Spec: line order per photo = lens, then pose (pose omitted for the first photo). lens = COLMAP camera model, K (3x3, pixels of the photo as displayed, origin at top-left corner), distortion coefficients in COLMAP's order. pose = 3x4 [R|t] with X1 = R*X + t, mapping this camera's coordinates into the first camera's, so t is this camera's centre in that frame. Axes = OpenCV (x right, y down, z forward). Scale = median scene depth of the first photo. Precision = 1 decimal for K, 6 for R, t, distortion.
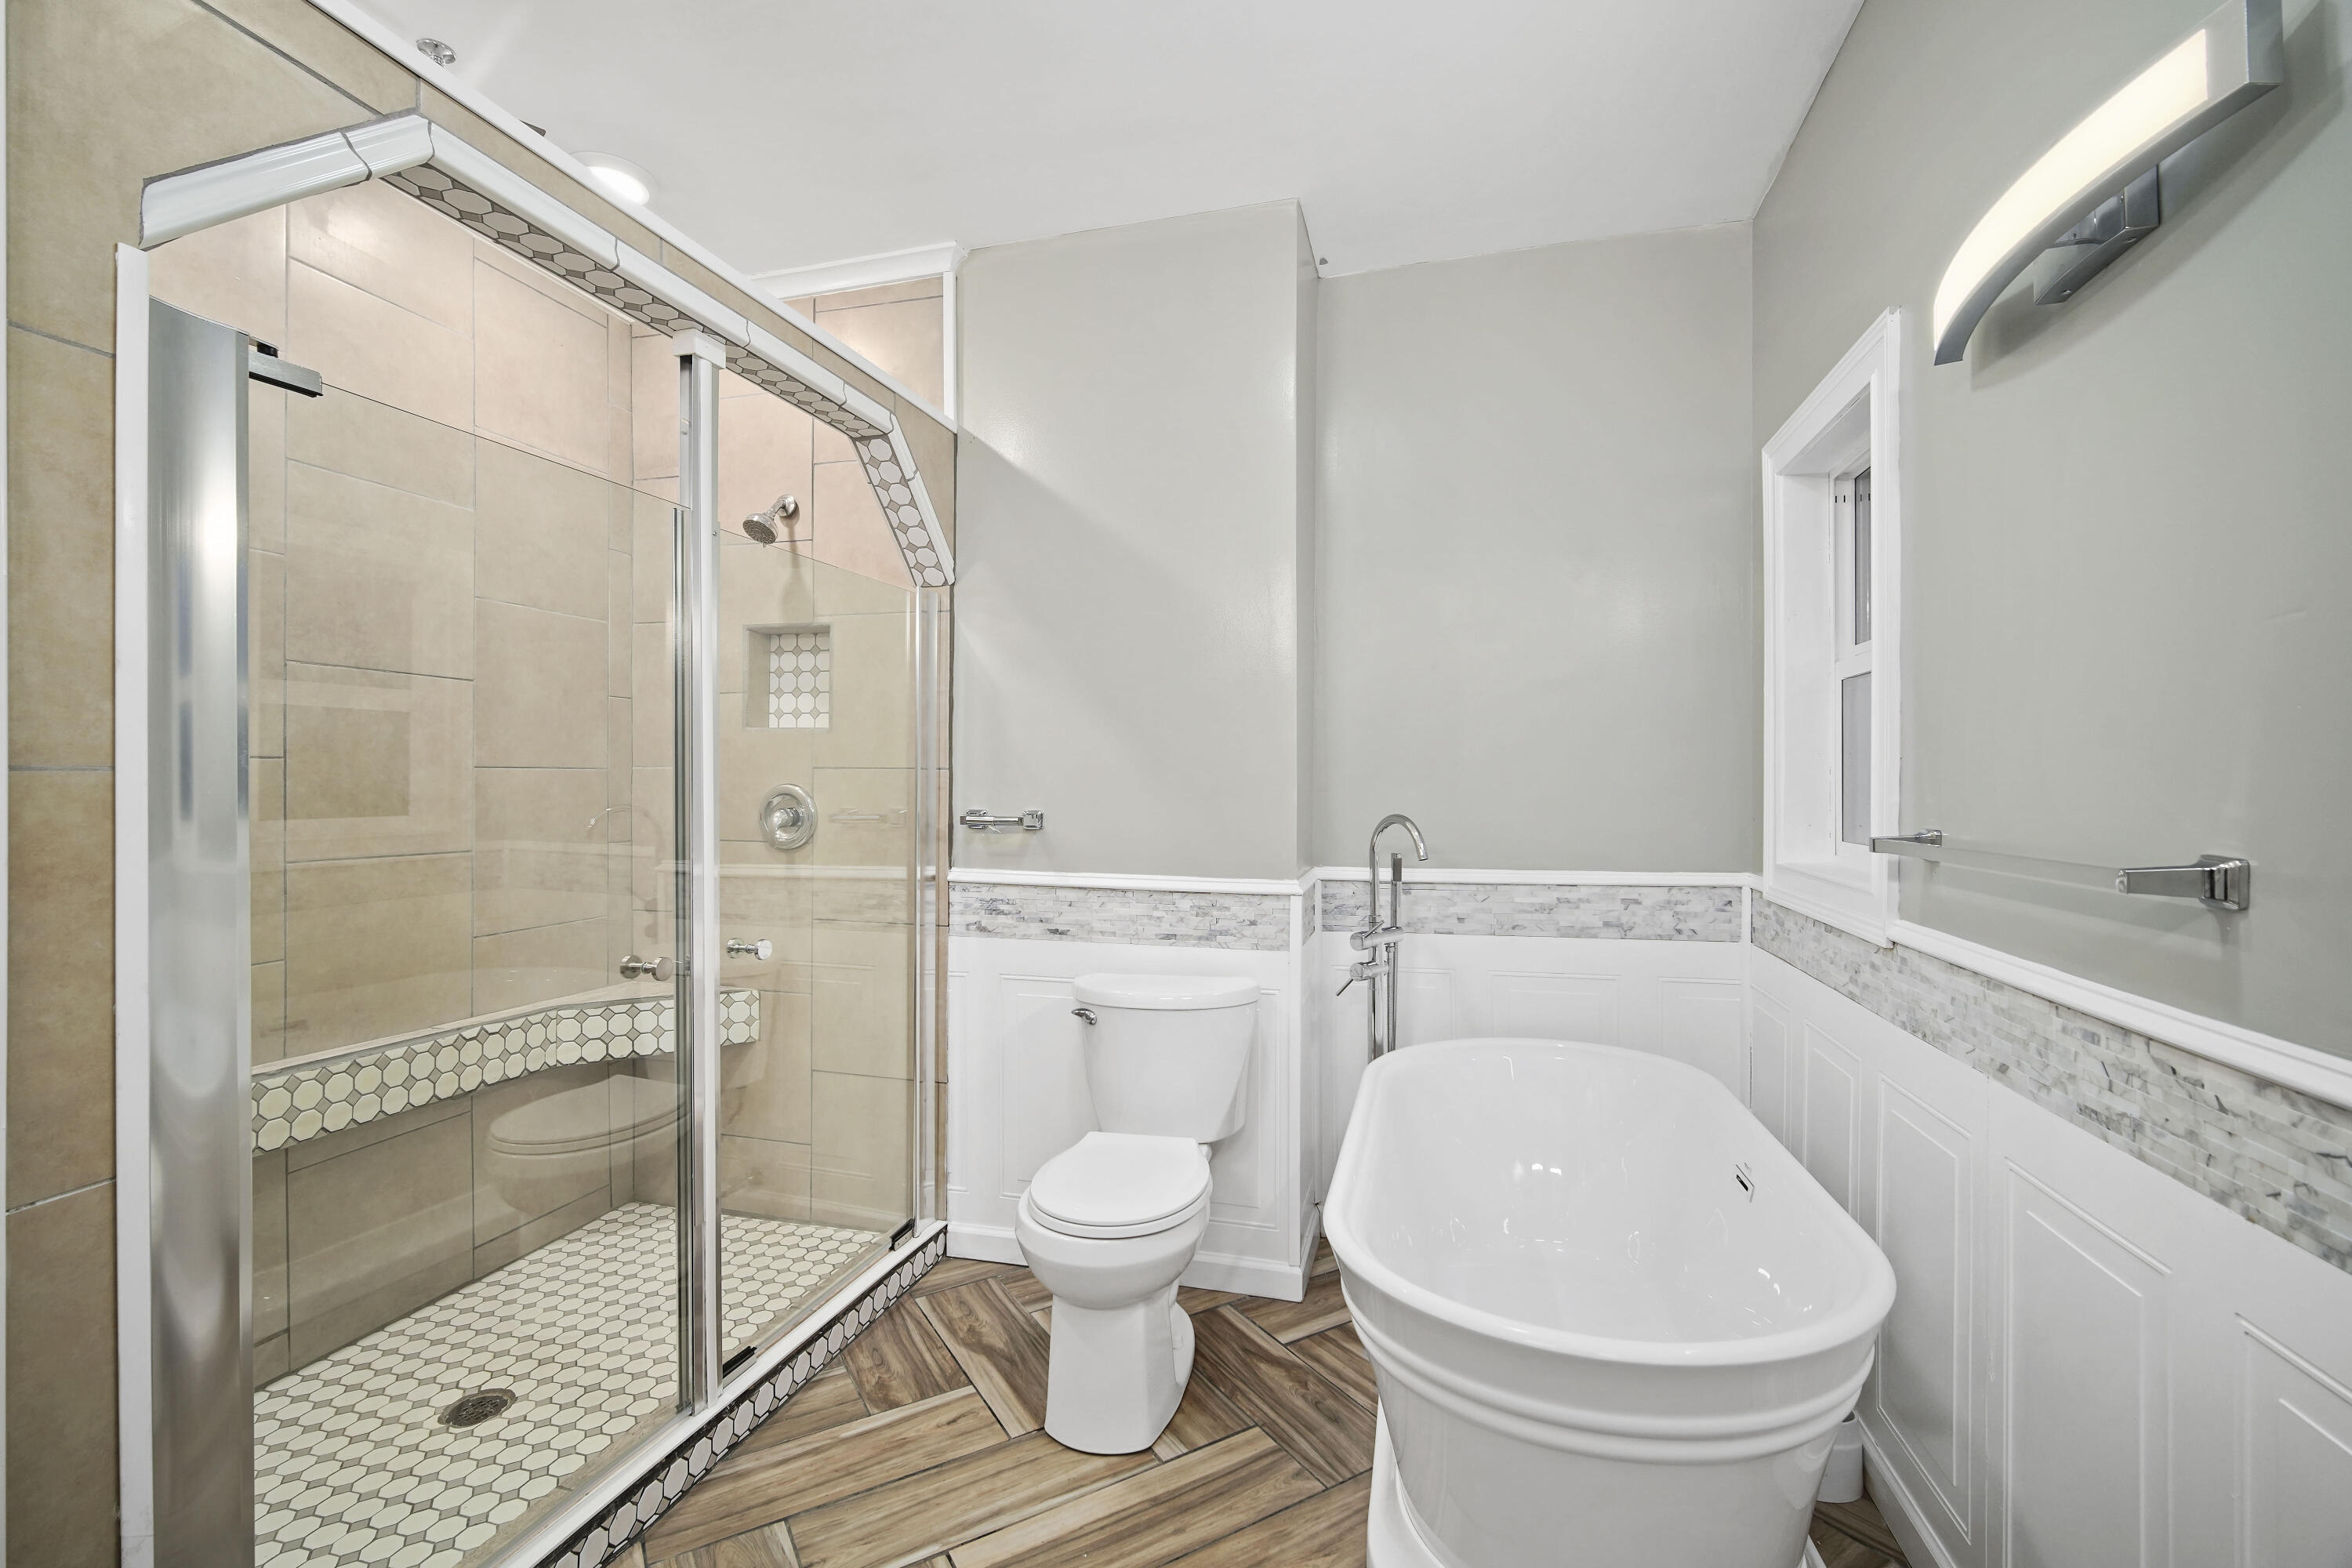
lens RADIAL K [[1032.7, 0, 1169.2], [0, 1032.7, 785.7], [0, 0, 1]] dist [-0.011615, 0.003115]
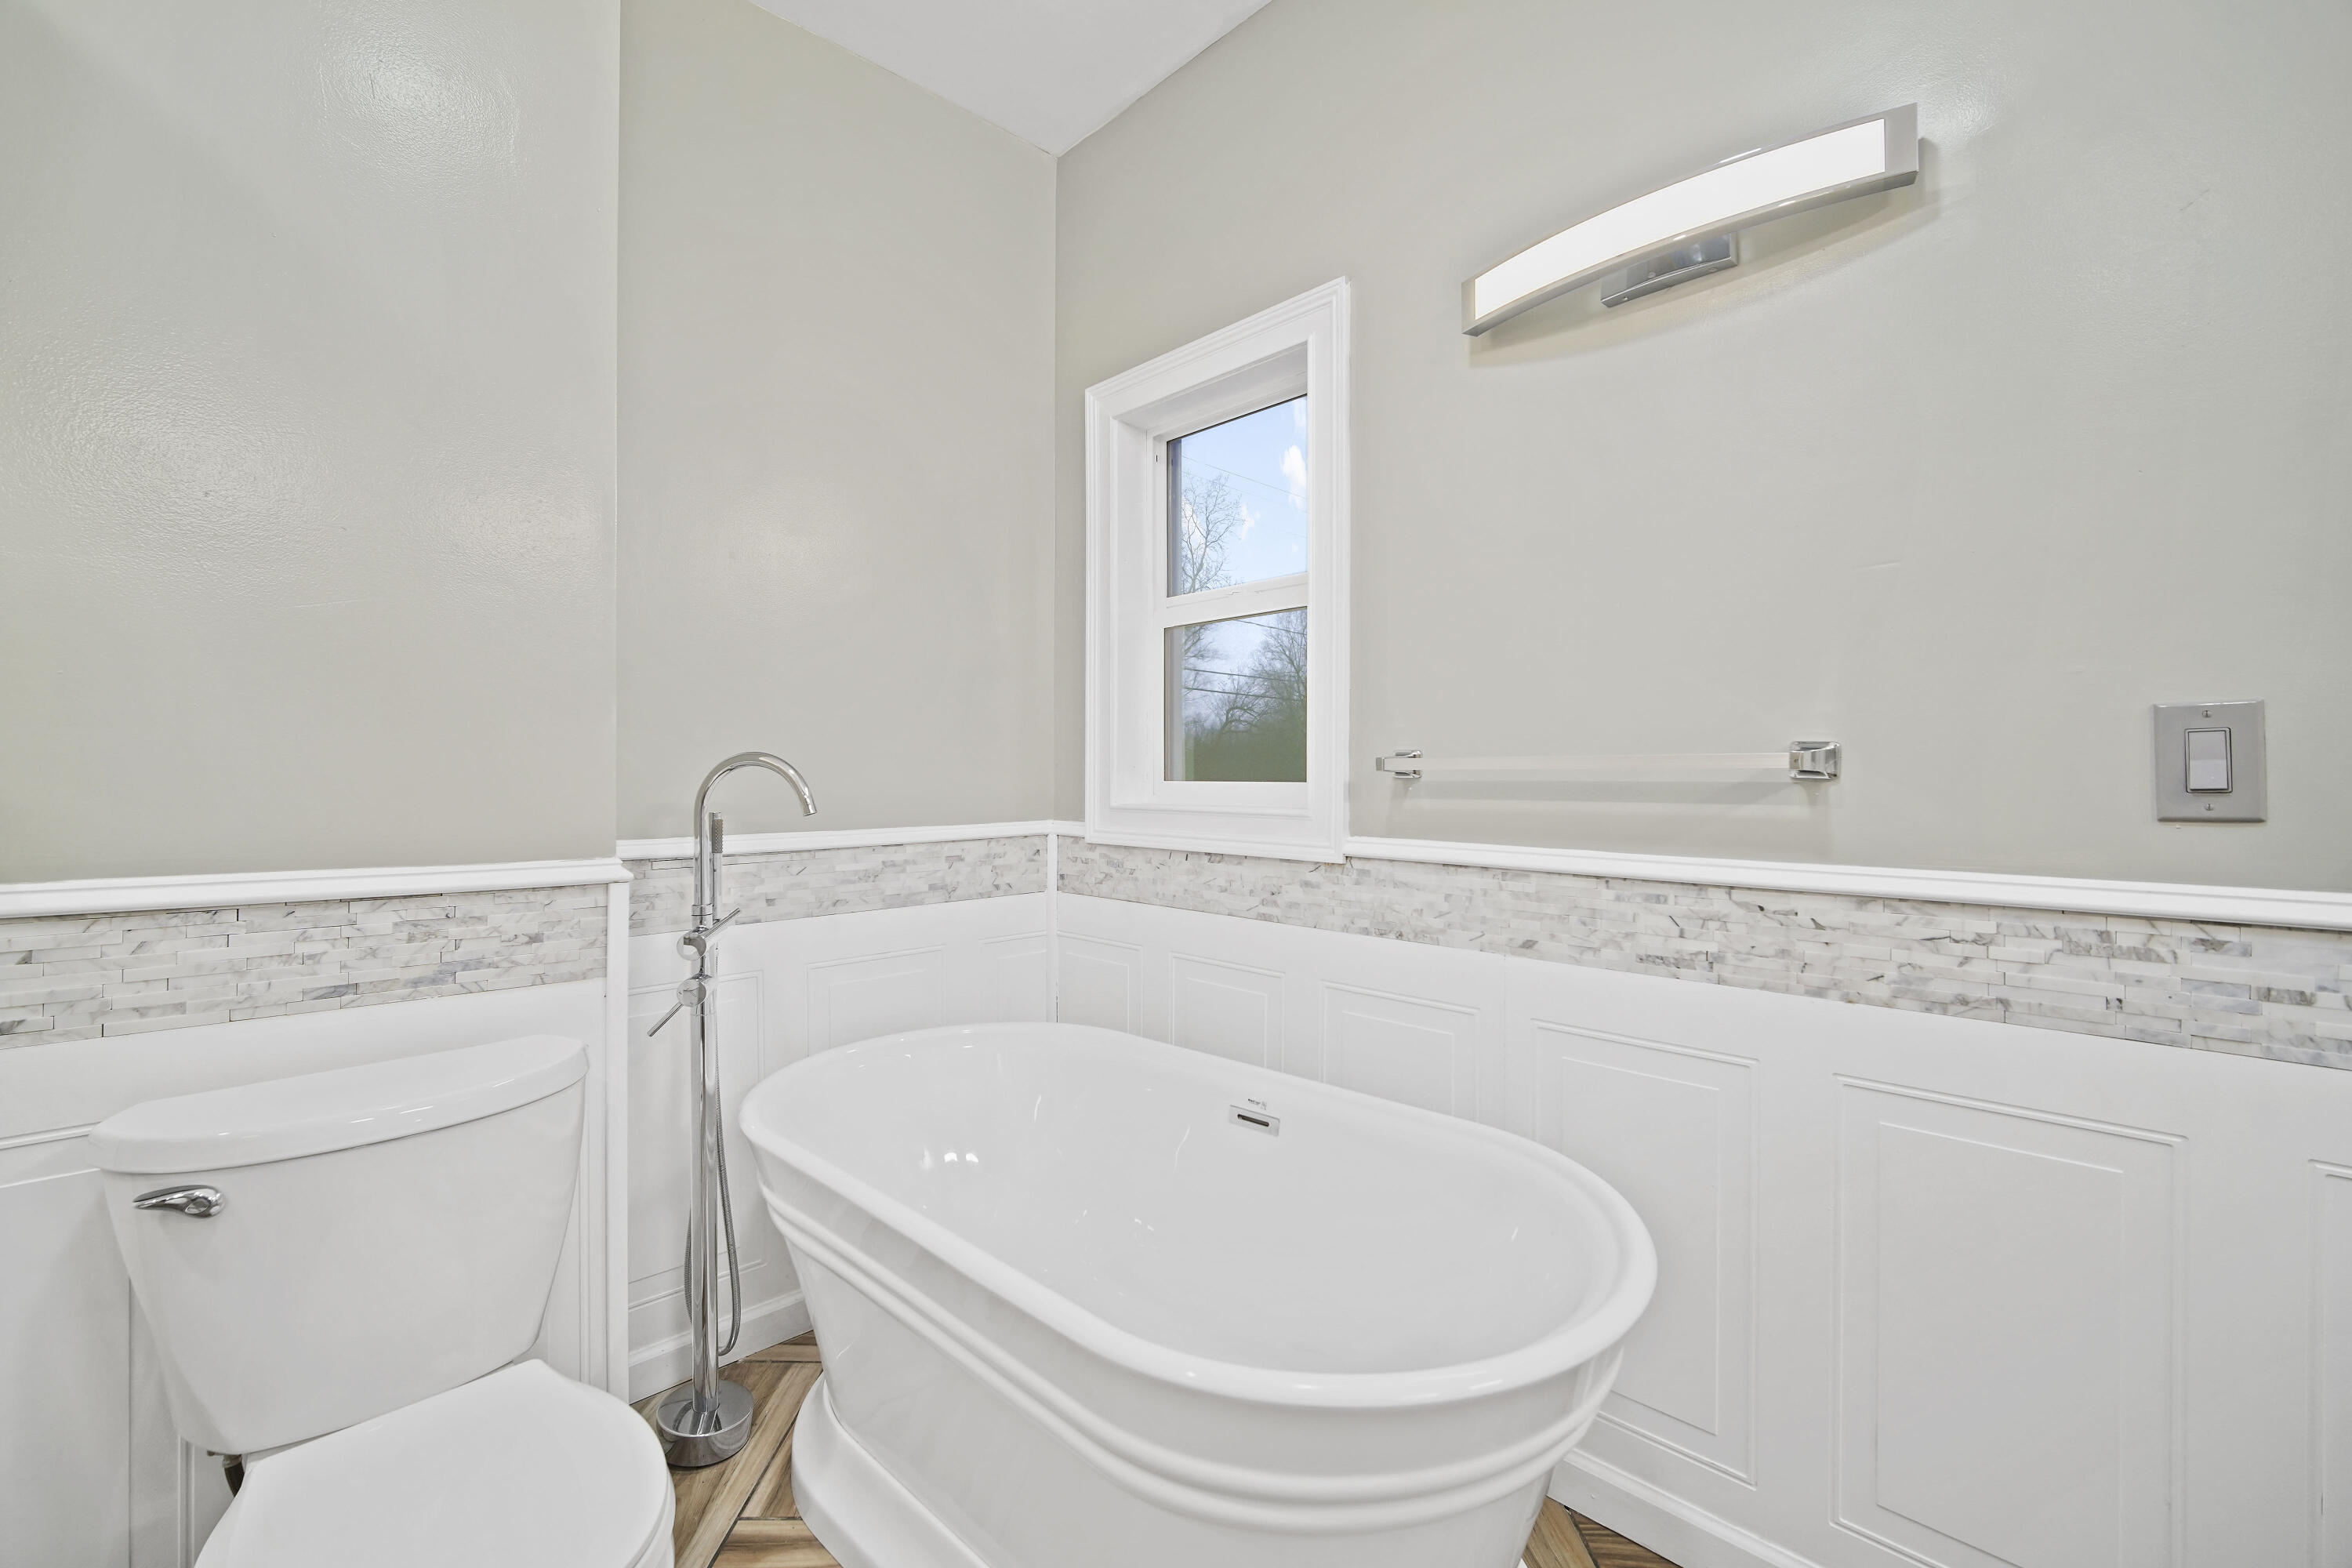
lens RADIAL K [[1032.7, 0, 1172.4], [0, 1032.7, 772.1], [0, 0, 1]] dist [-0.011615, 0.003115]
pose [[0.509476, 0.001711, 0.860483, -0.228444], [0.003230, 0.999987, -0.003900, 0.044618], [-0.860479, 0.004766, 0.509464, 0.410584]]
